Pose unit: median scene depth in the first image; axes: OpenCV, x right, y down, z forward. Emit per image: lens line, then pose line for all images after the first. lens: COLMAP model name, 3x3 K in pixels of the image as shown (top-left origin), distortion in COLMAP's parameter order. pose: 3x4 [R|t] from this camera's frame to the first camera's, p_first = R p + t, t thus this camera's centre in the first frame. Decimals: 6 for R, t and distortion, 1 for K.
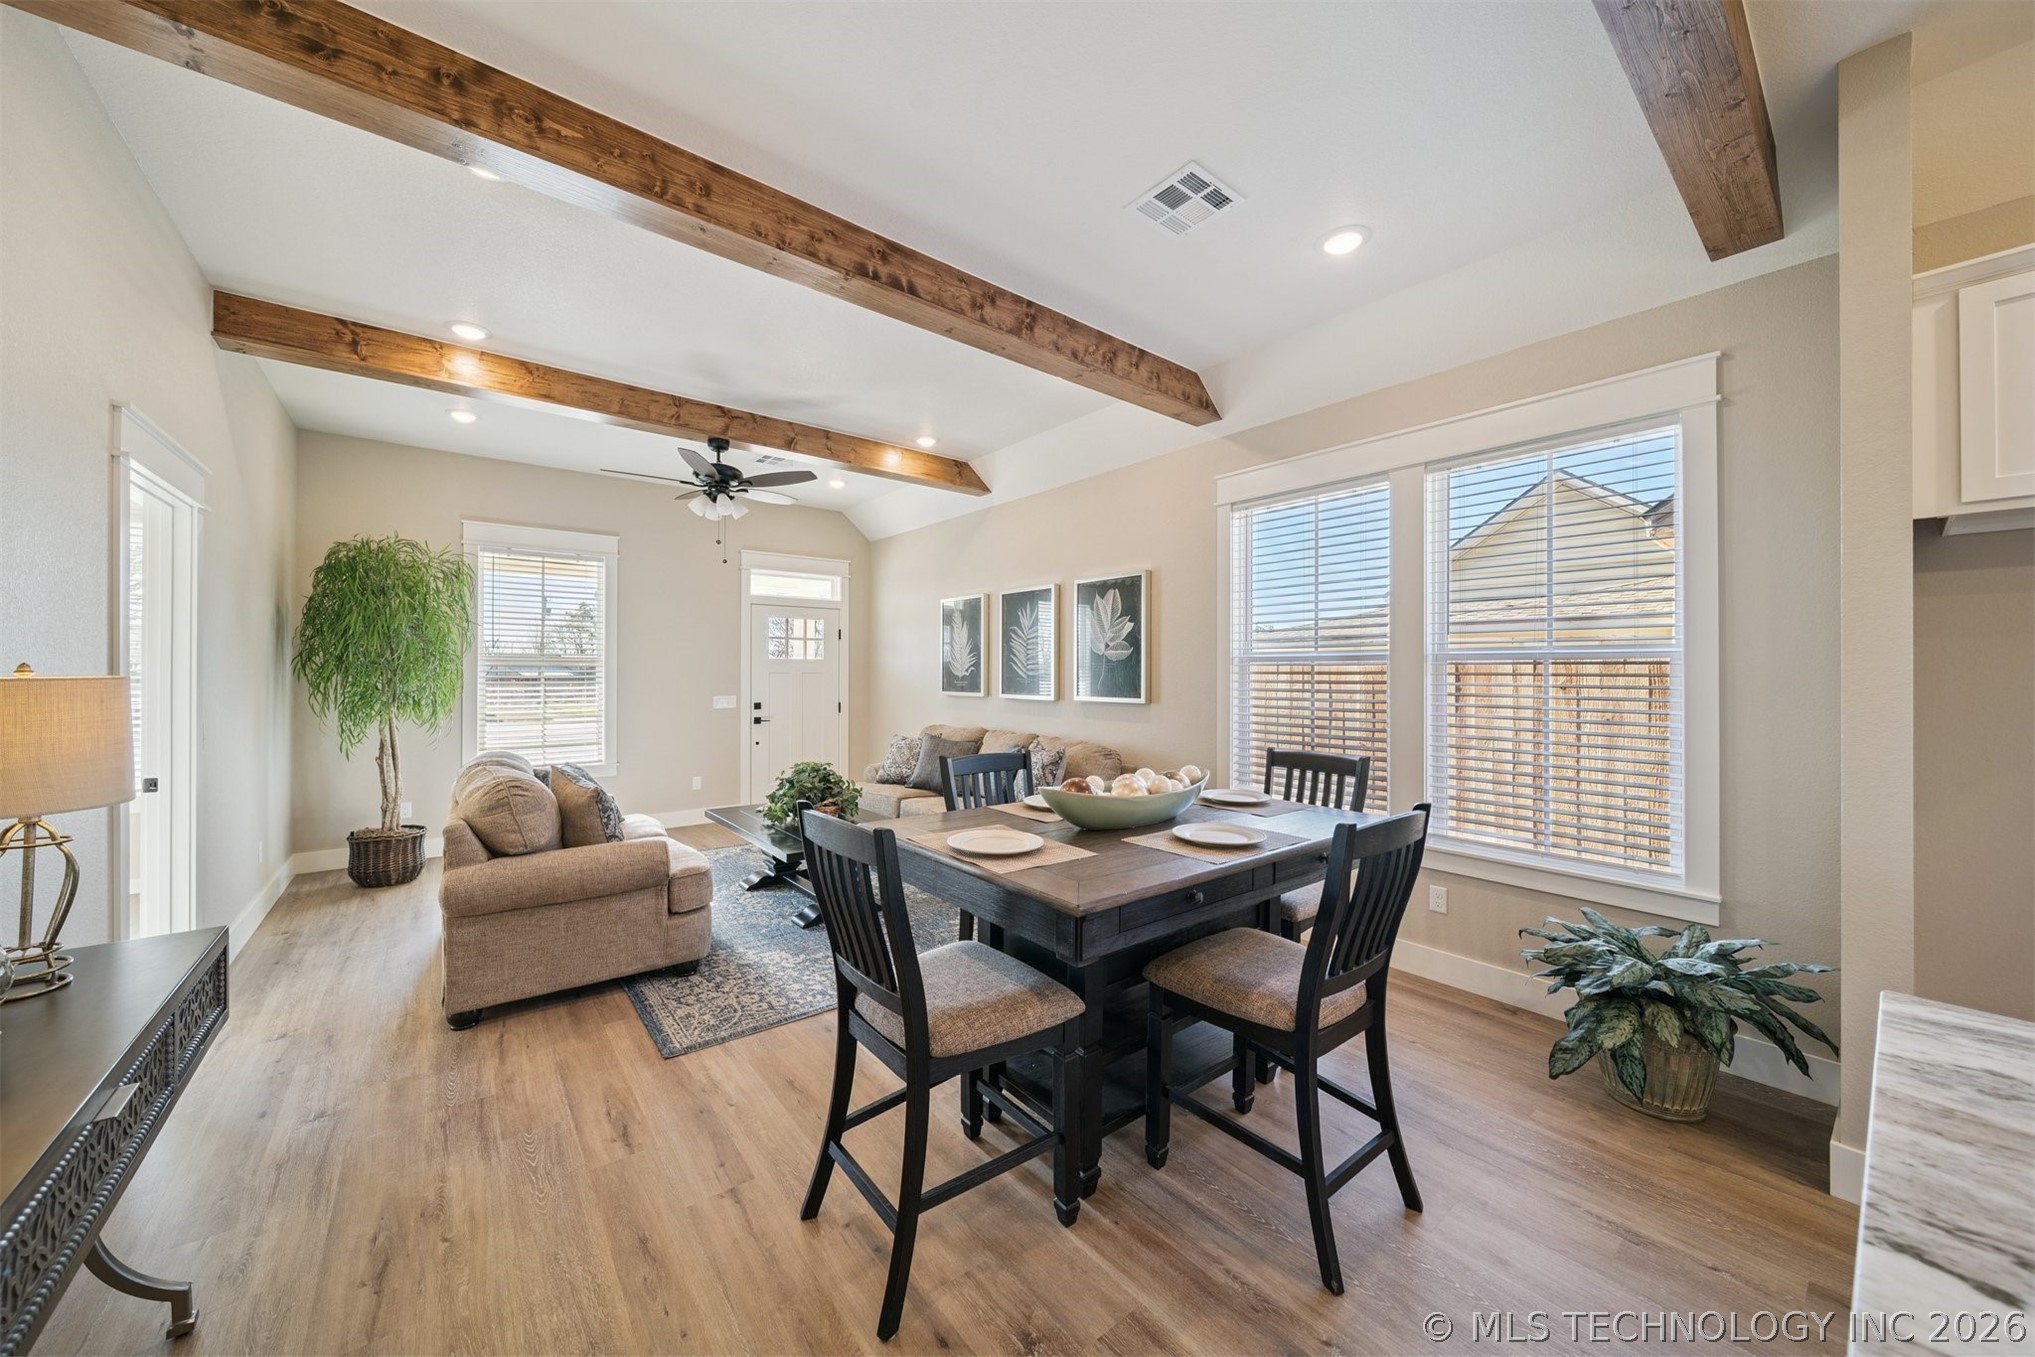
lens RADIAL K [[714.9, 0, 1006.6], [0, 714.9, 674.2], [0, 0, 1]] dist [0.001262, -0.001545]
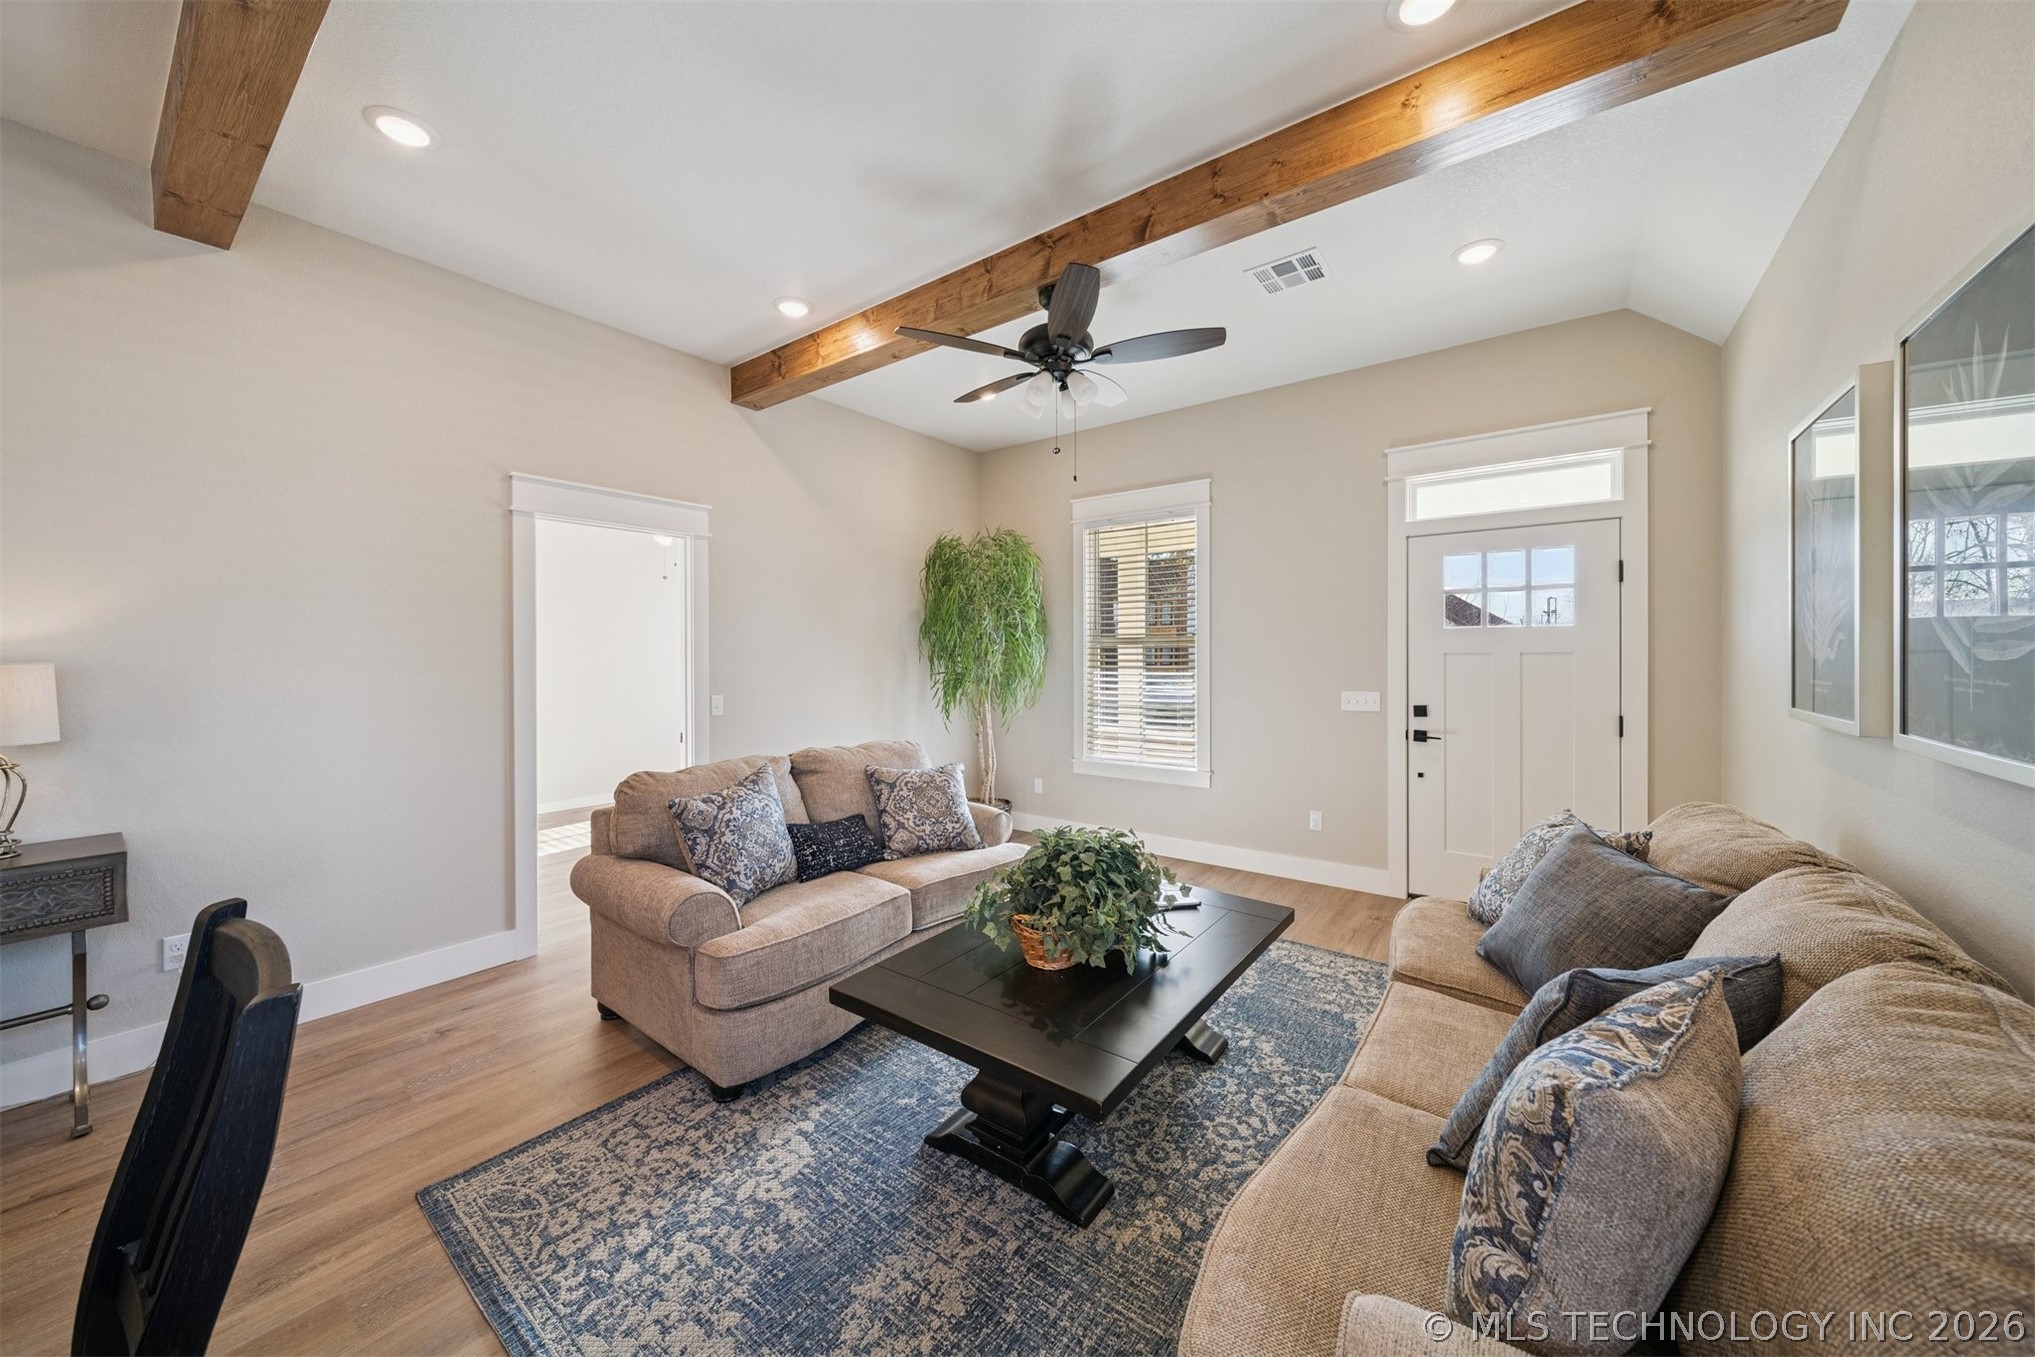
lens RADIAL K [[714.9, 0, 1004.6], [0, 714.9, 660.3], [0, 0, 1]] dist [0.001262, -0.001545]
pose [[0.239795, 0.003902, -0.970816, 0.263882], [0.003416, 0.999982, 0.004863, -0.001509], [0.970818, -0.004482, 0.239777, 1.027472]]
